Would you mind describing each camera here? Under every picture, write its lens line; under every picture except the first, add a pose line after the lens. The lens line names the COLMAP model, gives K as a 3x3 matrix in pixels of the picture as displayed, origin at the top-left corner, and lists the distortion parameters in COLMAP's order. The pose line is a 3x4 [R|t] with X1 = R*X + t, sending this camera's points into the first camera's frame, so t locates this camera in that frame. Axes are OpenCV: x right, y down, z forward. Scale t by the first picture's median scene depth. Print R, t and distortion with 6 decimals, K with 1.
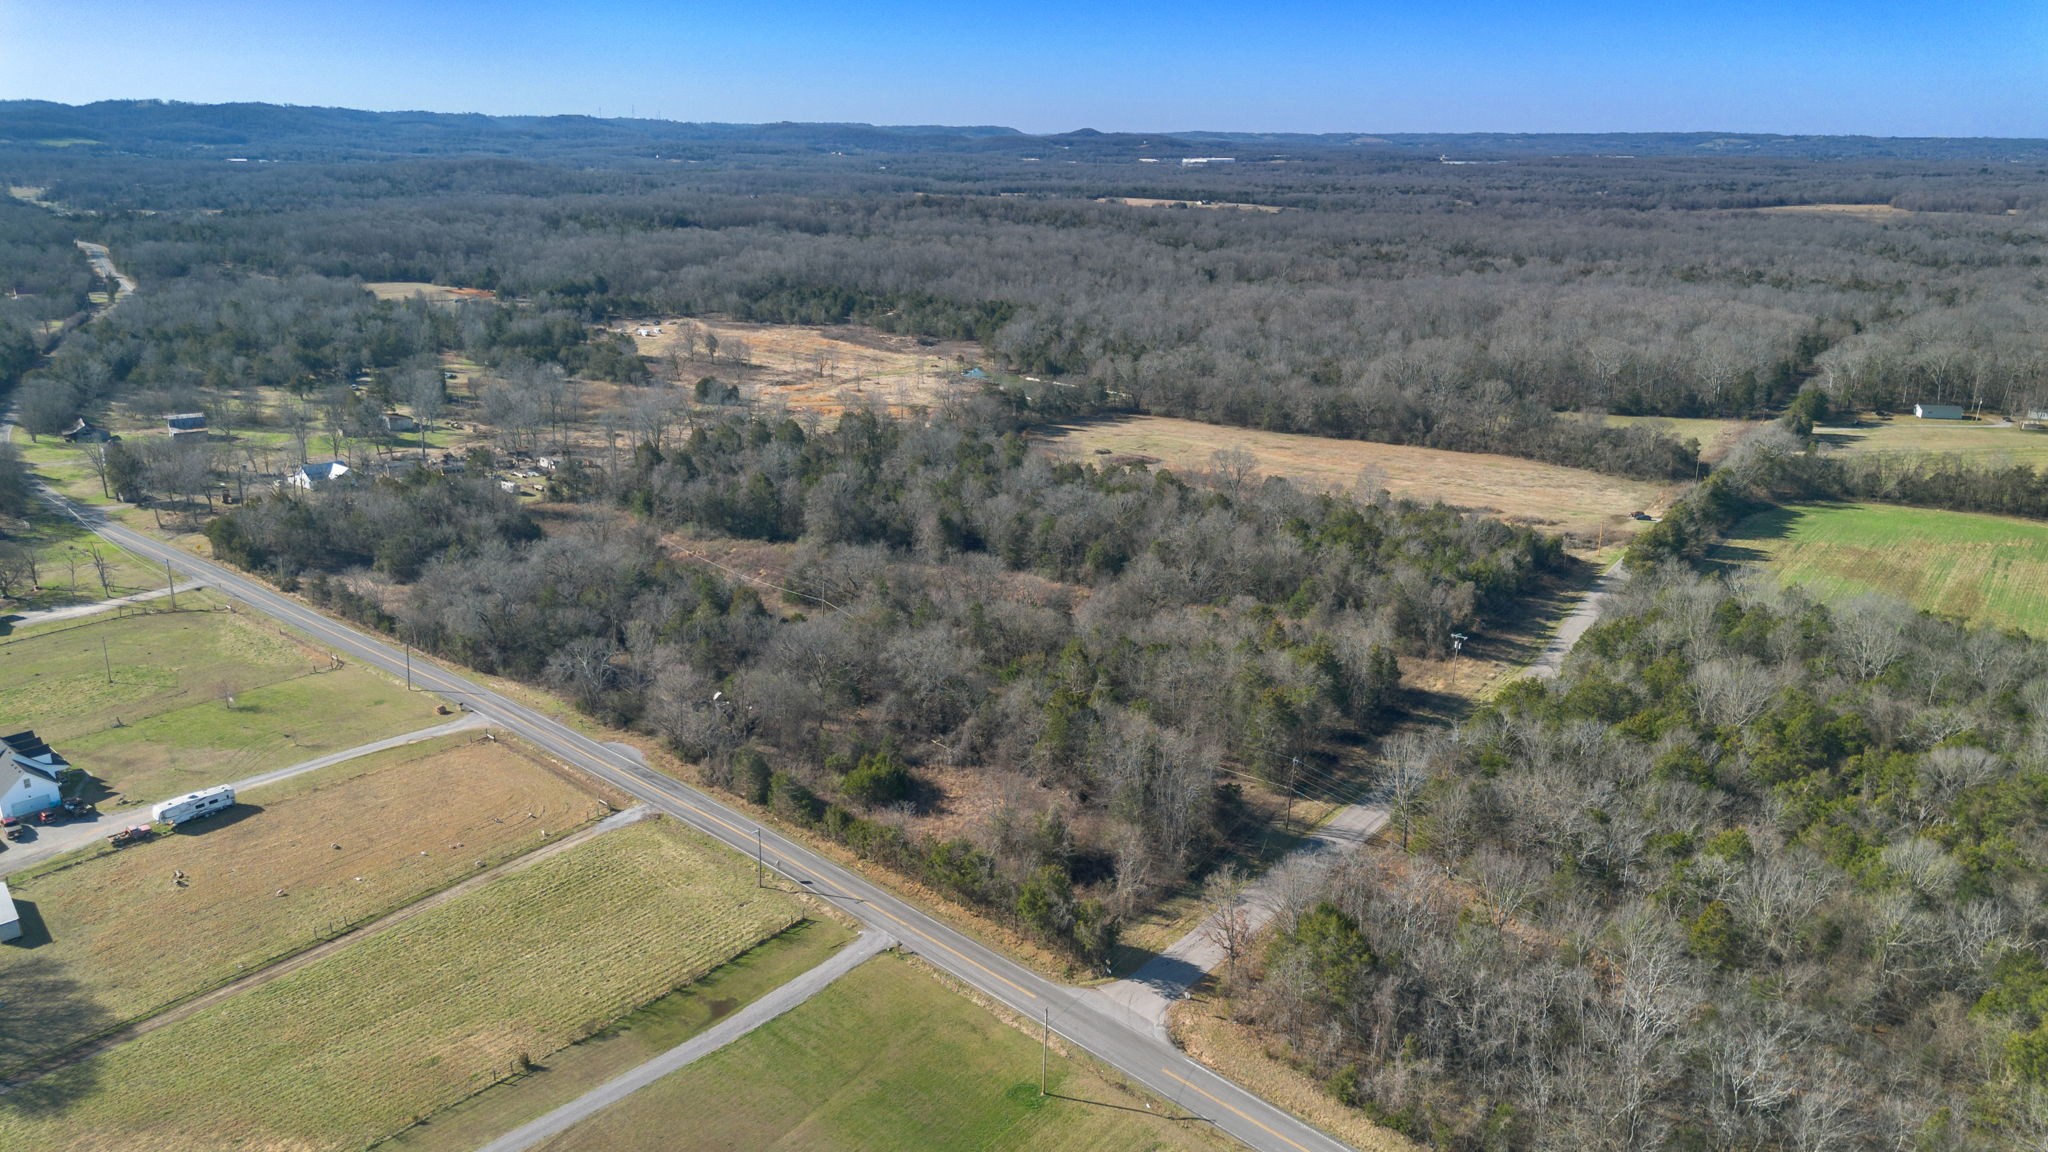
lens RADIAL K [[1467.1, 0, 1024.0], [0, 1467.1, 576.0], [0, 0, 1]] dist [0.088402, -0.089173]
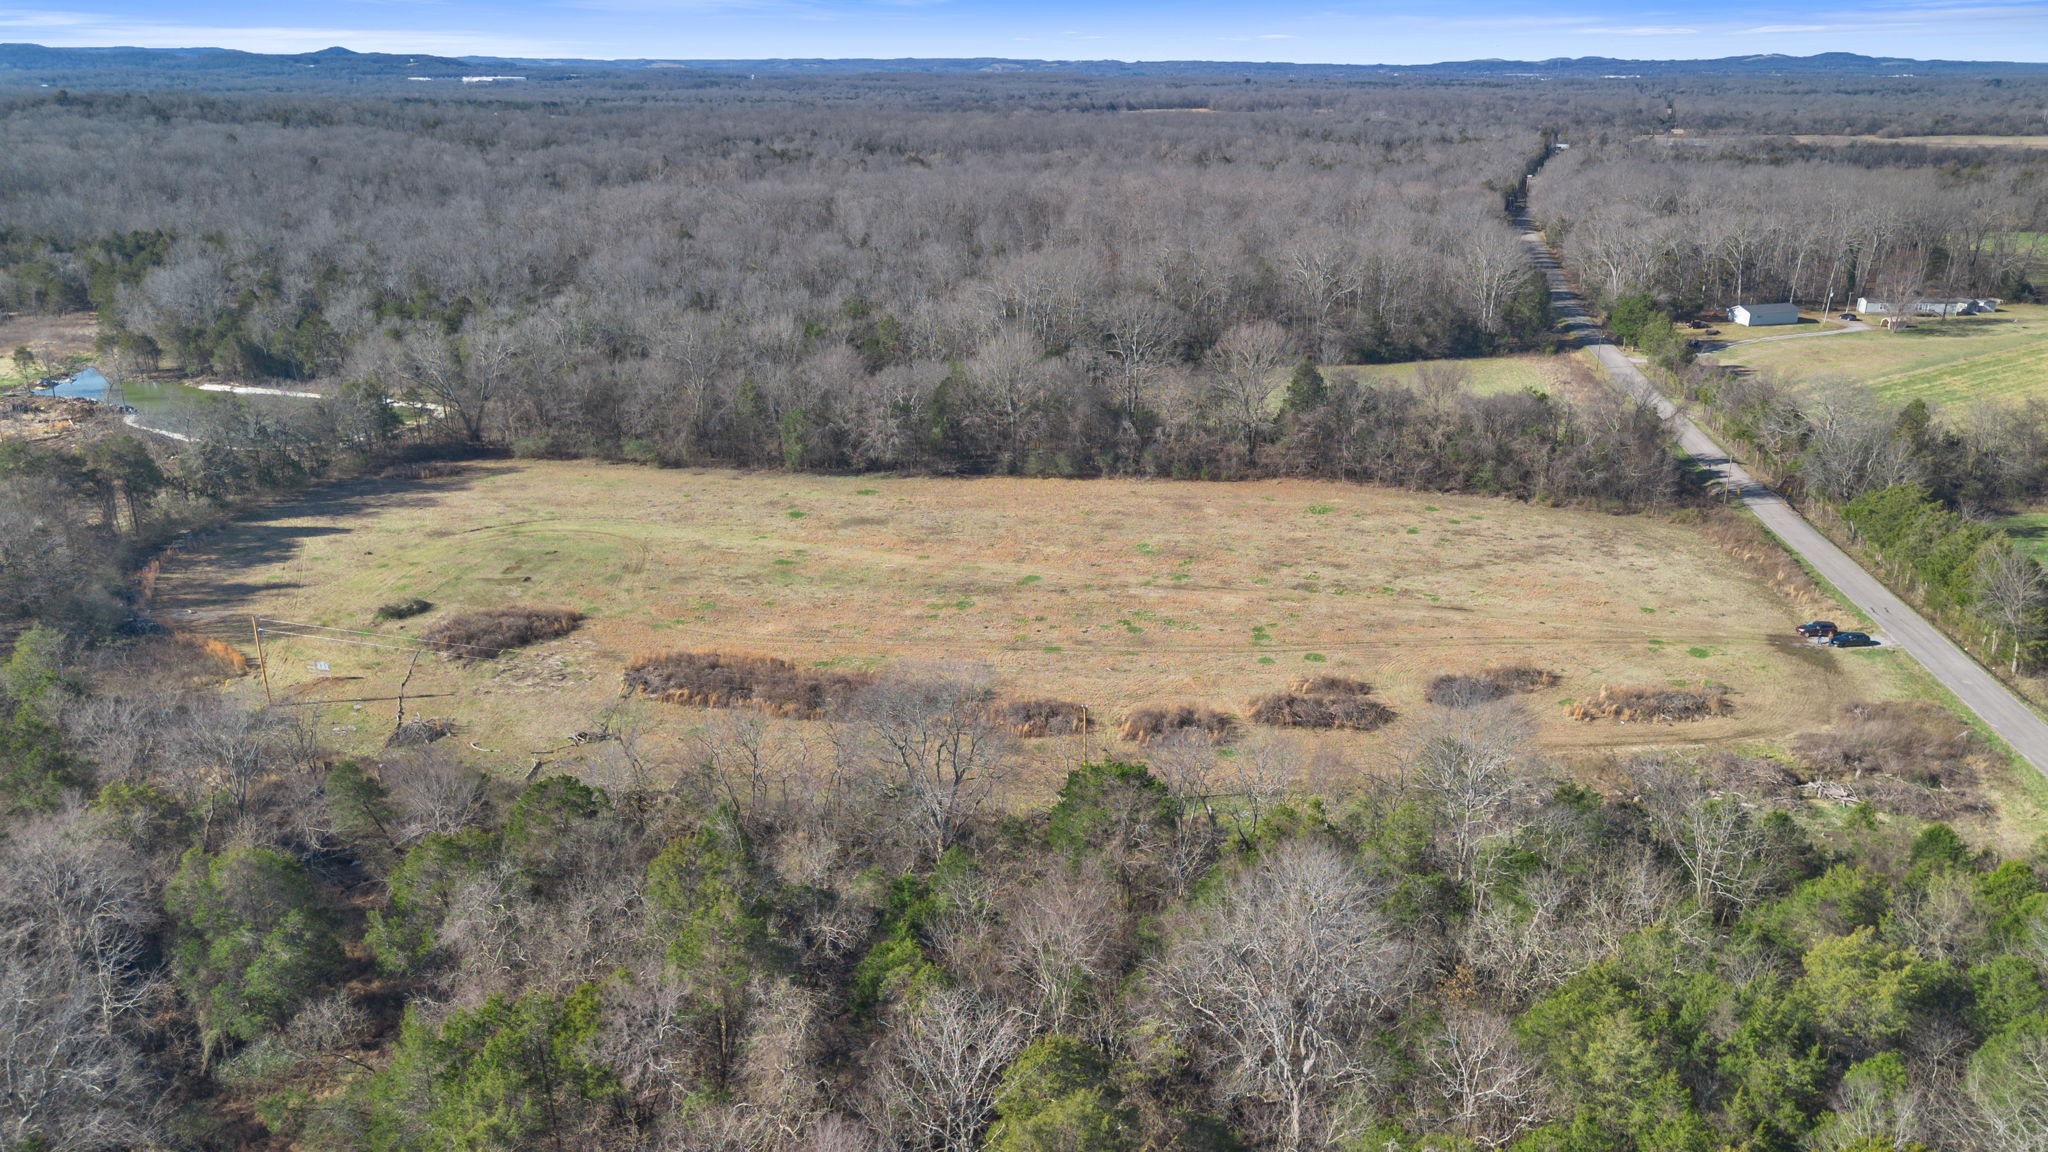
lens RADIAL K [[1467.1, 0, 1024.0], [0, 1467.1, 576.0], [0, 0, 1]] dist [0.088402, -0.089173]
pose [[0.901139, -0.149510, 0.406935, 0.036459], [0.132747, 0.988724, 0.069300, -0.080094], [-0.412707, -0.008430, 0.910825, 0.505800]]
